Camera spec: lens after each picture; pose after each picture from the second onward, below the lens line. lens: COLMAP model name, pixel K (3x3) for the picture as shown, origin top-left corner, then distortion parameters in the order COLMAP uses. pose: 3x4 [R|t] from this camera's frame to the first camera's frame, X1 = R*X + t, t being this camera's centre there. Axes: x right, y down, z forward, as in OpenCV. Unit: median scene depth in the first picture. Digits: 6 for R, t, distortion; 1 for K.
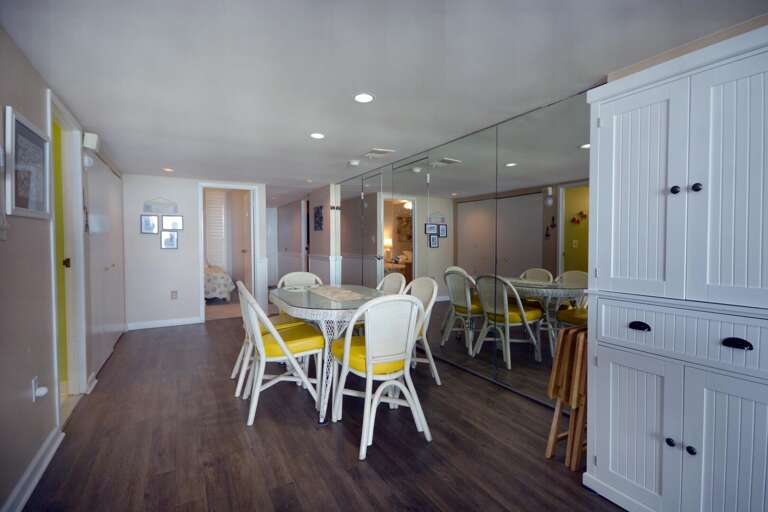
lens RADIAL K [[366.3, 0, 383.4], [0, 366.3, 256.6], [0, 0, 1]] dist [0.007648, 0.000981]
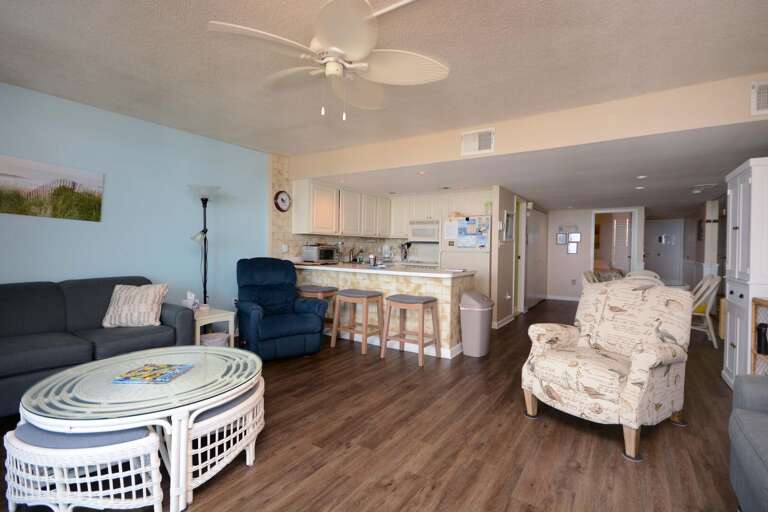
lens RADIAL K [[366.3, 0, 382.4], [0, 366.3, 253.7], [0, 0, 1]] dist [0.007648, 0.000981]
pose [[0.462781, 0.021111, -0.886221, 0.478282], [-0.045689, 0.998956, -0.000063, 0.017925], [0.885294, 0.040520, 0.463262, -0.506881]]
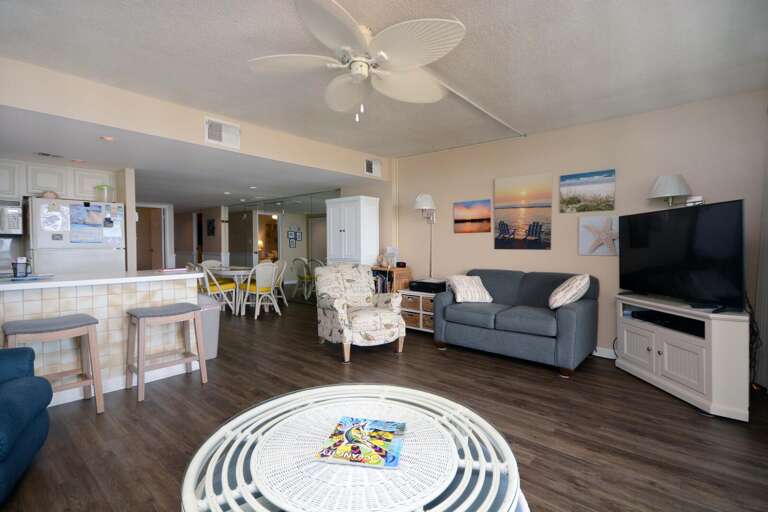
lens RADIAL K [[366.3, 0, 383.7], [0, 366.3, 250.1], [0, 0, 1]] dist [0.007648, 0.000981]
pose [[0.939858, -0.006144, 0.341511, -0.034949], [0.013290, 0.999739, -0.018589, 0.028679], [-0.341307, 0.022009, 0.939694, -0.772671]]
